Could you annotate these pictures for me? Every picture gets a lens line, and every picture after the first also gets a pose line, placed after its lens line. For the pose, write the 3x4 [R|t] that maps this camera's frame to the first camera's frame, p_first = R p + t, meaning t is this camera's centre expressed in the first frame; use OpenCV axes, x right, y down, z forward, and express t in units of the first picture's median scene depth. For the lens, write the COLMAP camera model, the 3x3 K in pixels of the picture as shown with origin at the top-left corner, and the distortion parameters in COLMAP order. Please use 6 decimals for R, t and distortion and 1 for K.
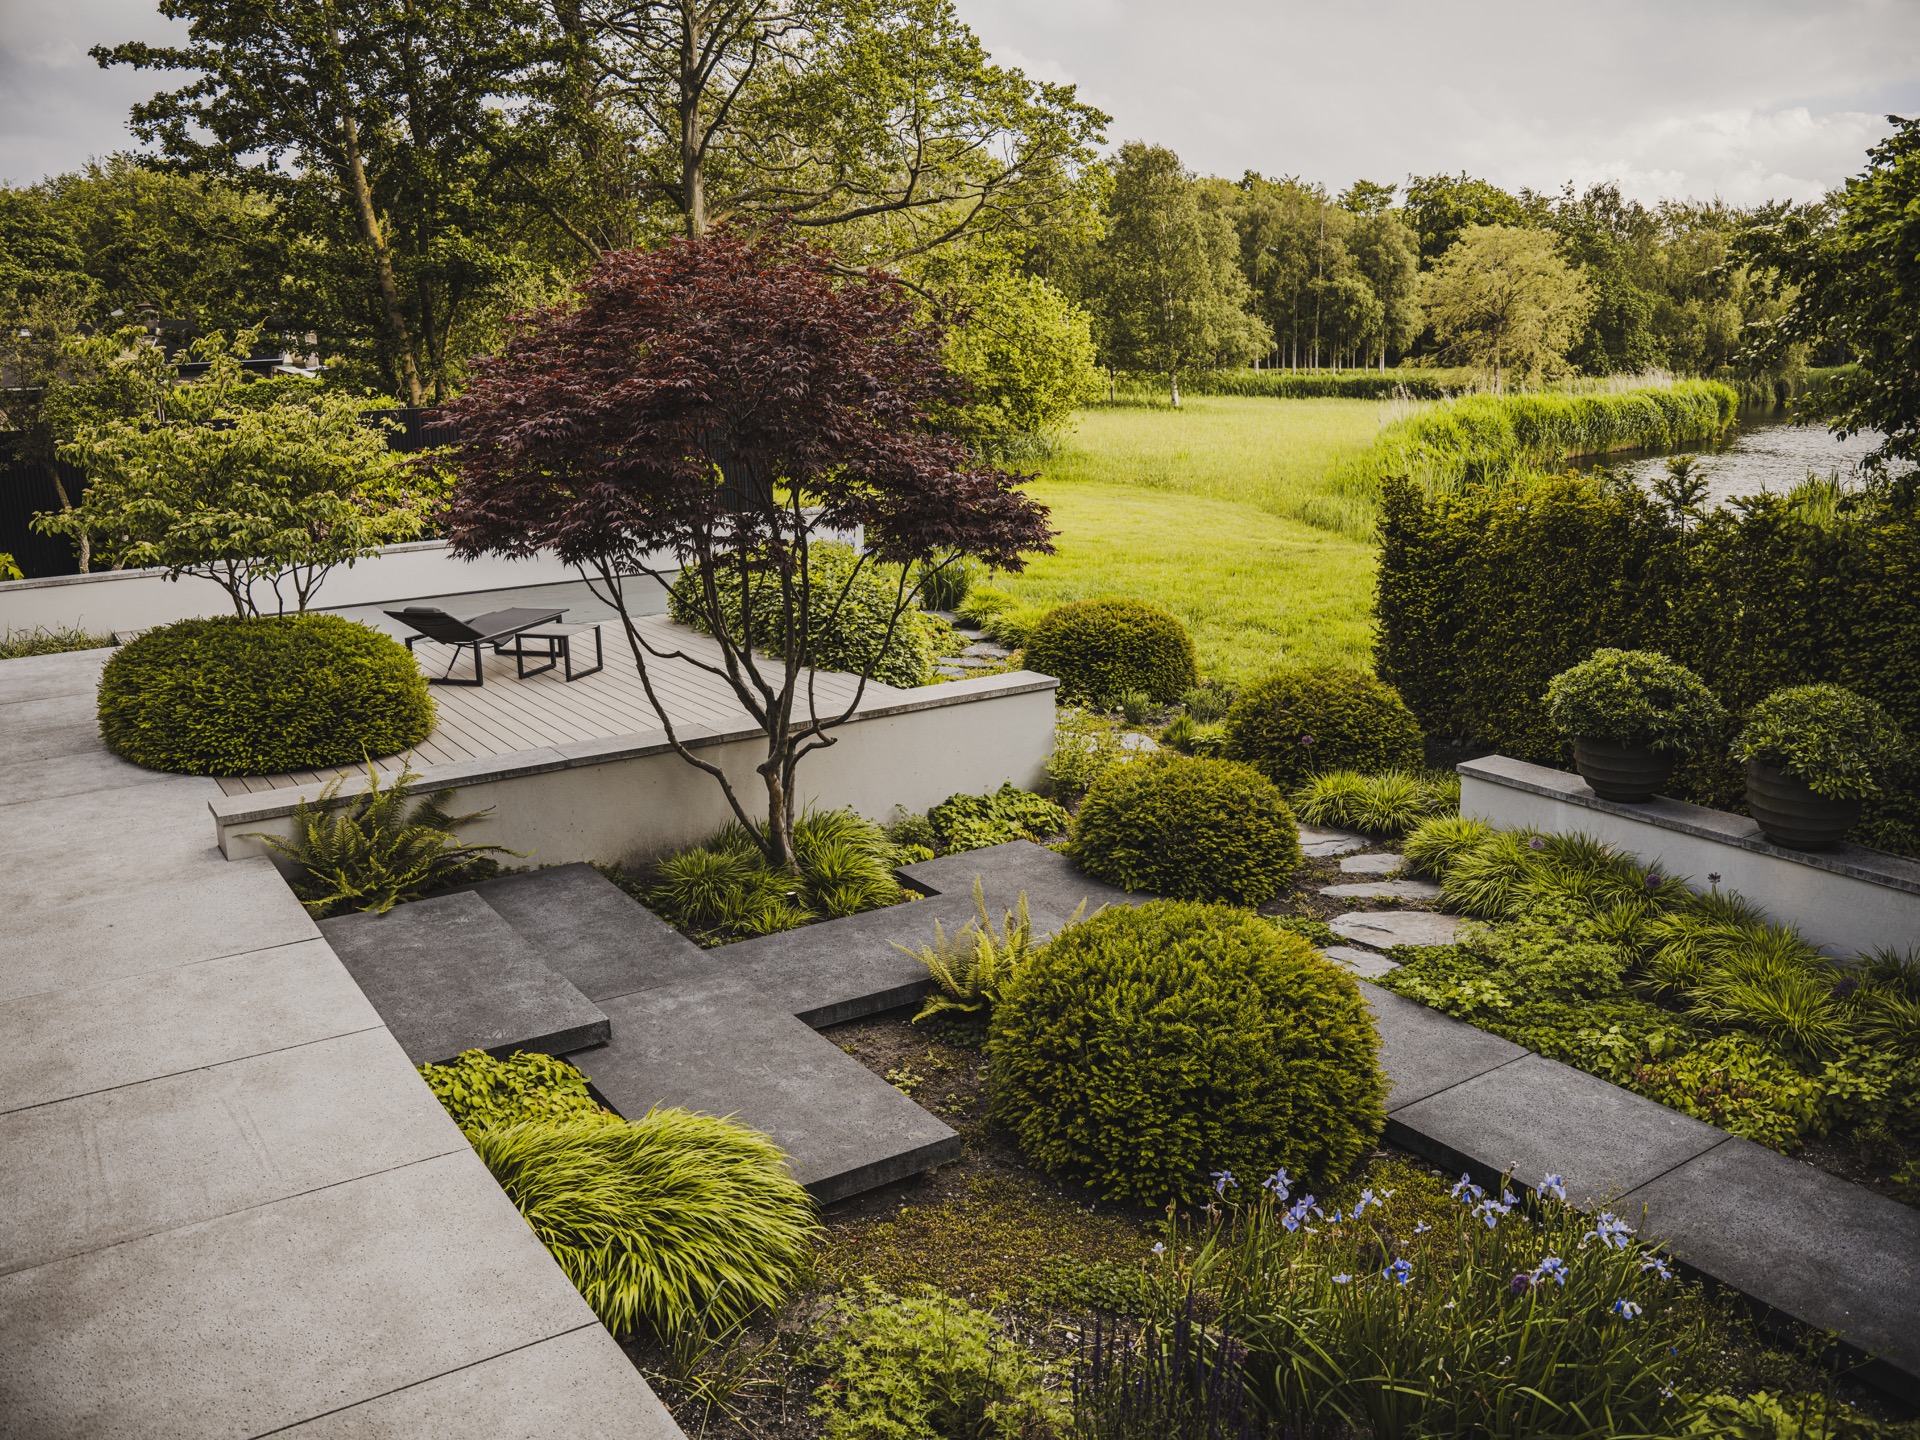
lens RADIAL K [[1528.0, 0, 960.0], [0, 1528.0, 720.0], [0, 0, 1]] dist [-0.088548, 0.000601]
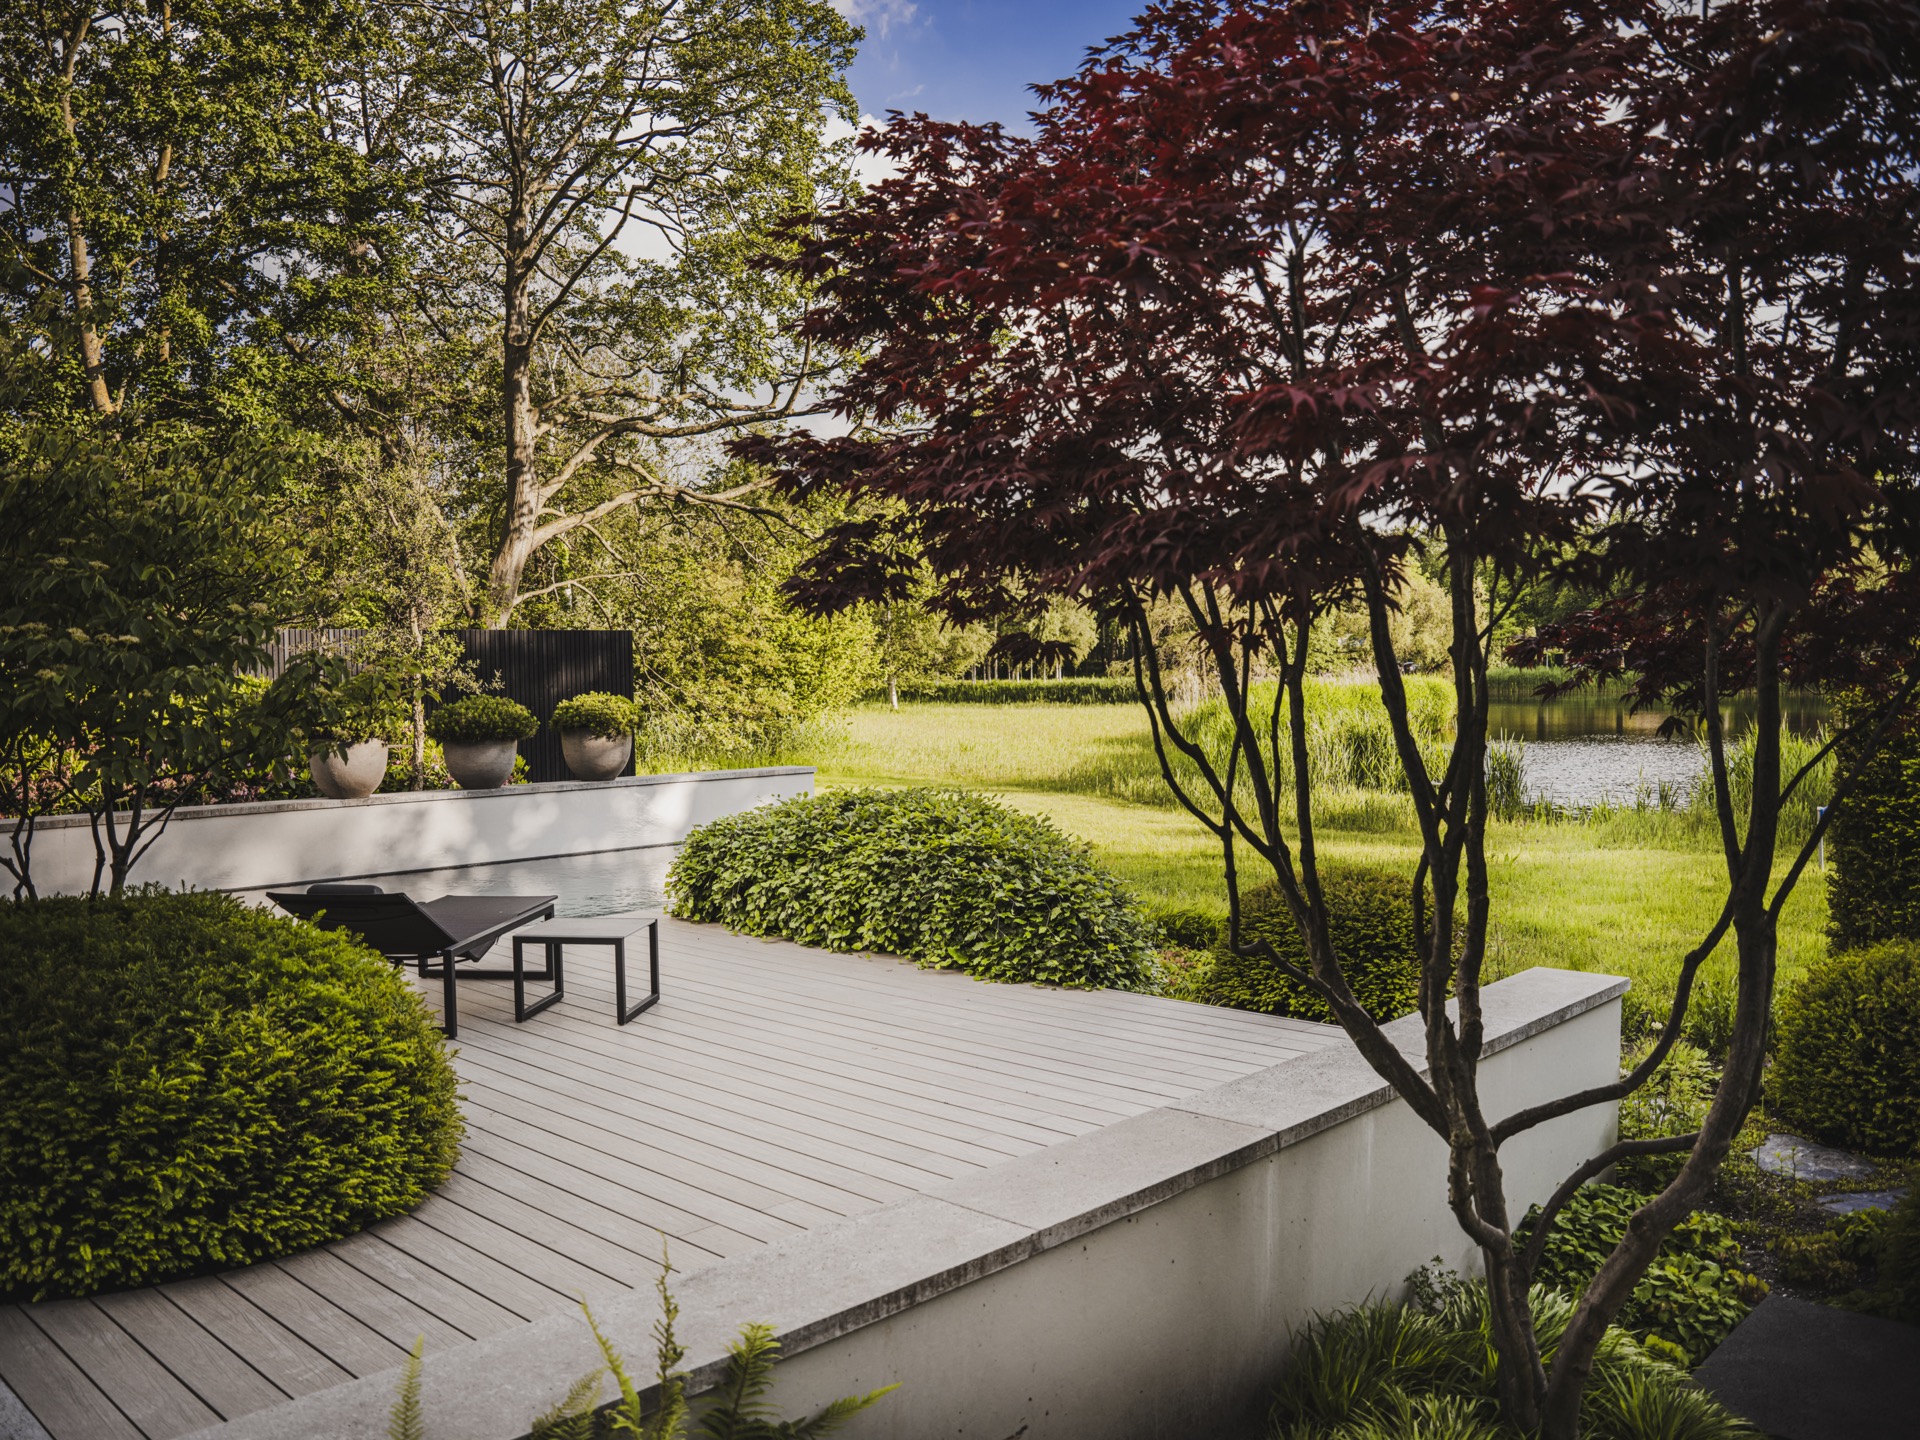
lens RADIAL K [[1561.6, 0, 960.0], [0, 1561.6, 720.0], [0, 0, 1]] dist [-0.008330, -0.008006]
pose [[0.976408, 0.011485, 0.215628, -0.284595], [0.032267, 0.979613, -0.198287, -0.018919], [-0.213509, 0.200567, 0.956131, 0.462928]]
